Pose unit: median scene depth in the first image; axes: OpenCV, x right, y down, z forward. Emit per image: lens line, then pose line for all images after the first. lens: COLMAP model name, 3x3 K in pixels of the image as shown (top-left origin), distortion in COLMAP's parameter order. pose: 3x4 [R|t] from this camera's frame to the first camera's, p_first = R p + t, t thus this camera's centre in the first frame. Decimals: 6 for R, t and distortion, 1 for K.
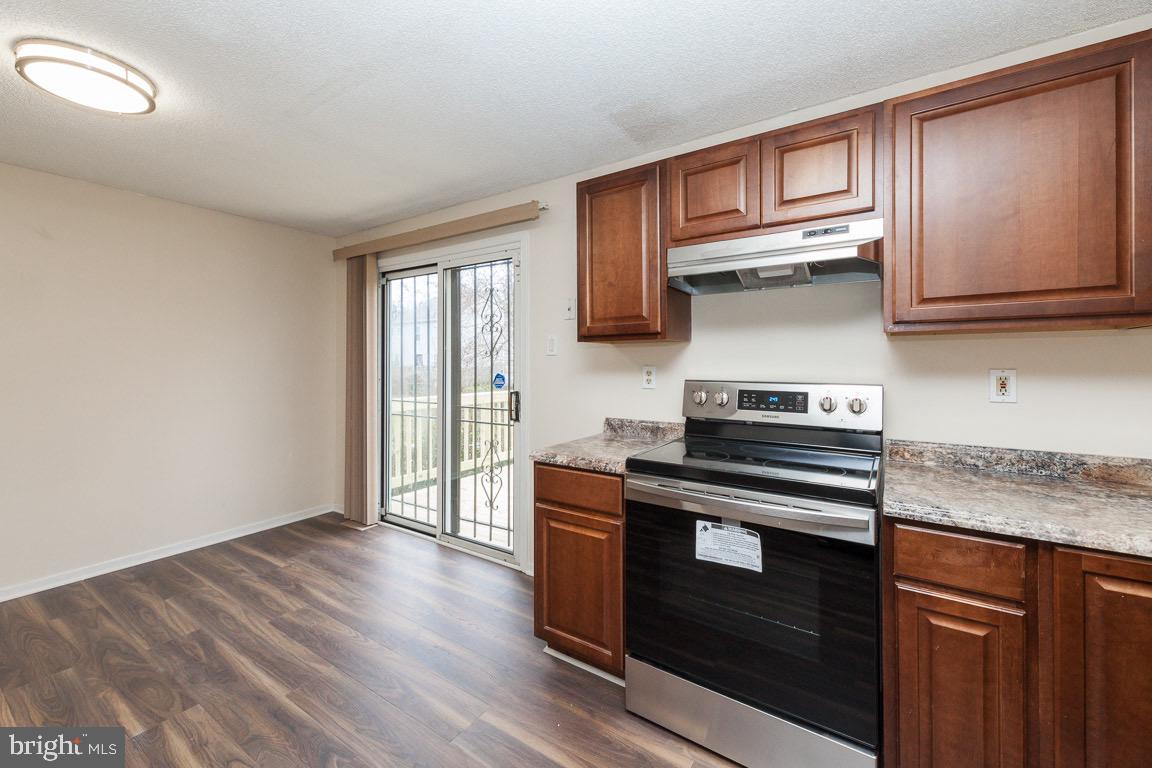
lens RADIAL K [[470.2, 0, 583.0], [0, 470.2, 364.7], [0, 0, 1]] dist [0.017331, 0.000277]
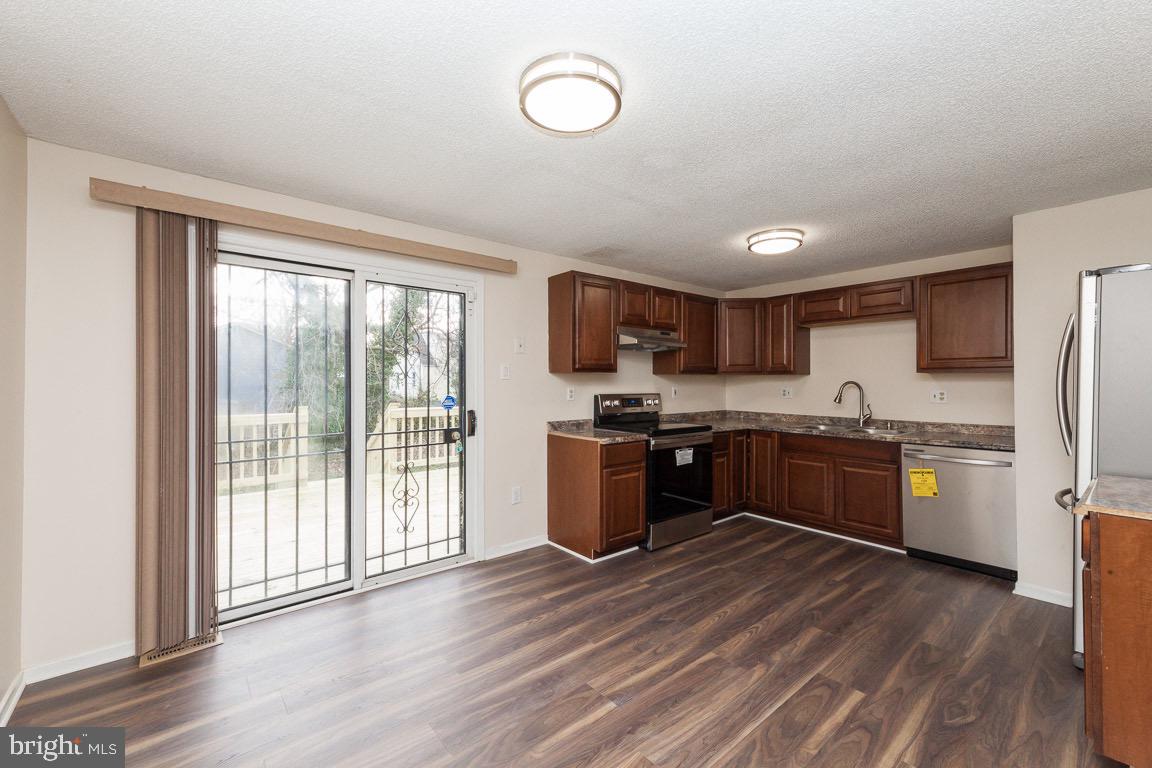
lens RADIAL K [[470.2, 0, 555.7], [0, 470.2, 388.9], [0, 0, 1]] dist [0.017331, 0.000277]
pose [[0.302786, -0.006182, 0.953039, -1.715346], [0.006817, 0.999967, 0.004321, 0.001265], [-0.953034, 0.005189, 0.302818, 0.656505]]
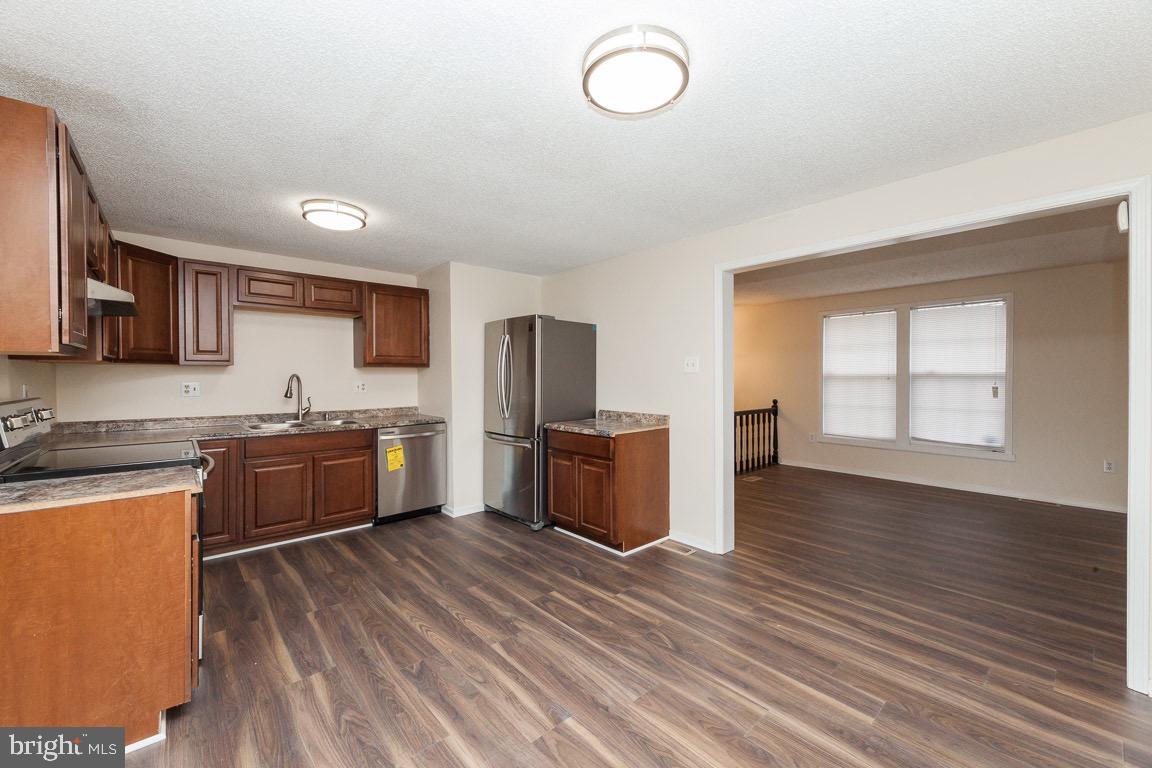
lens RADIAL K [[470.2, 0, 597.1], [0, 470.2, 375.6], [0, 0, 1]] dist [0.017331, 0.000277]
pose [[-0.974846, 0.004198, 0.222839, -1.032957], [0.006854, 0.999914, 0.011146, -0.024006], [-0.222773, 0.012393, -0.974792, 1.699023]]
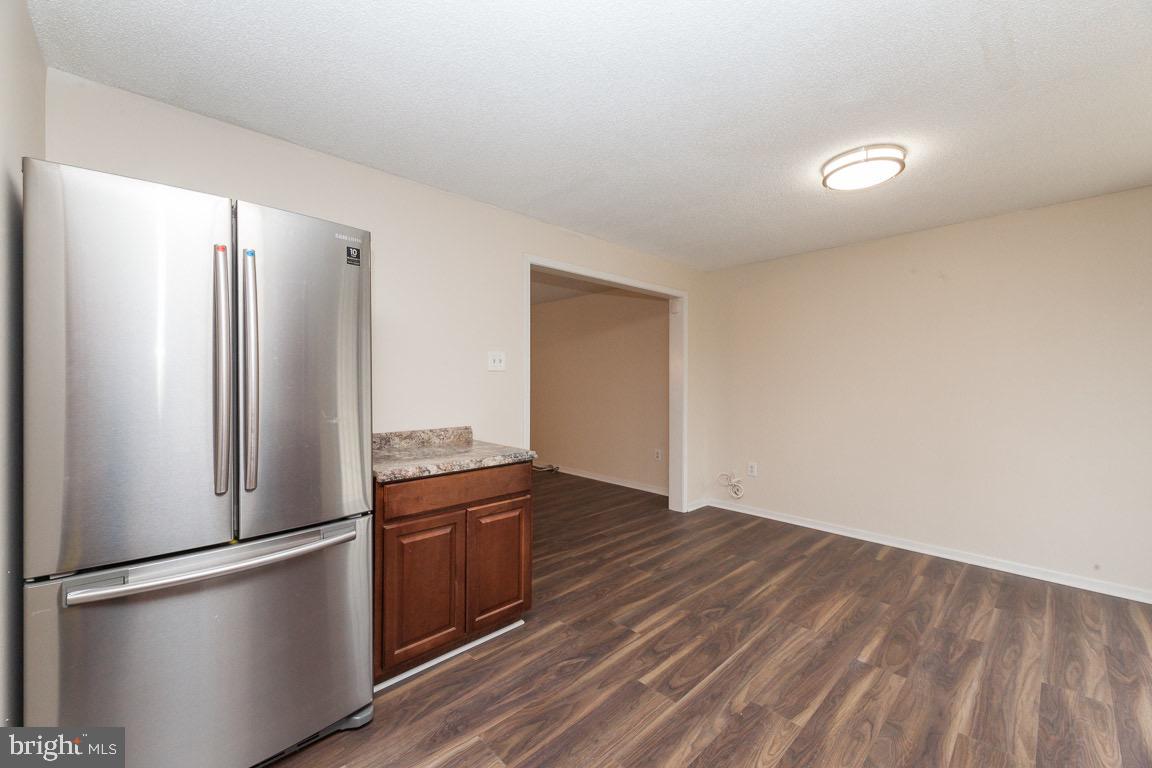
lens RADIAL K [[470.2, 0, 572.0], [0, 470.2, 368.3], [0, 0, 1]] dist [0.017331, 0.000277]
pose [[-0.200069, -0.017076, -0.979633, 0.425799], [-0.011171, 0.999823, -0.015146, 0.002414], [0.979718, 0.007913, -0.200224, 0.406225]]
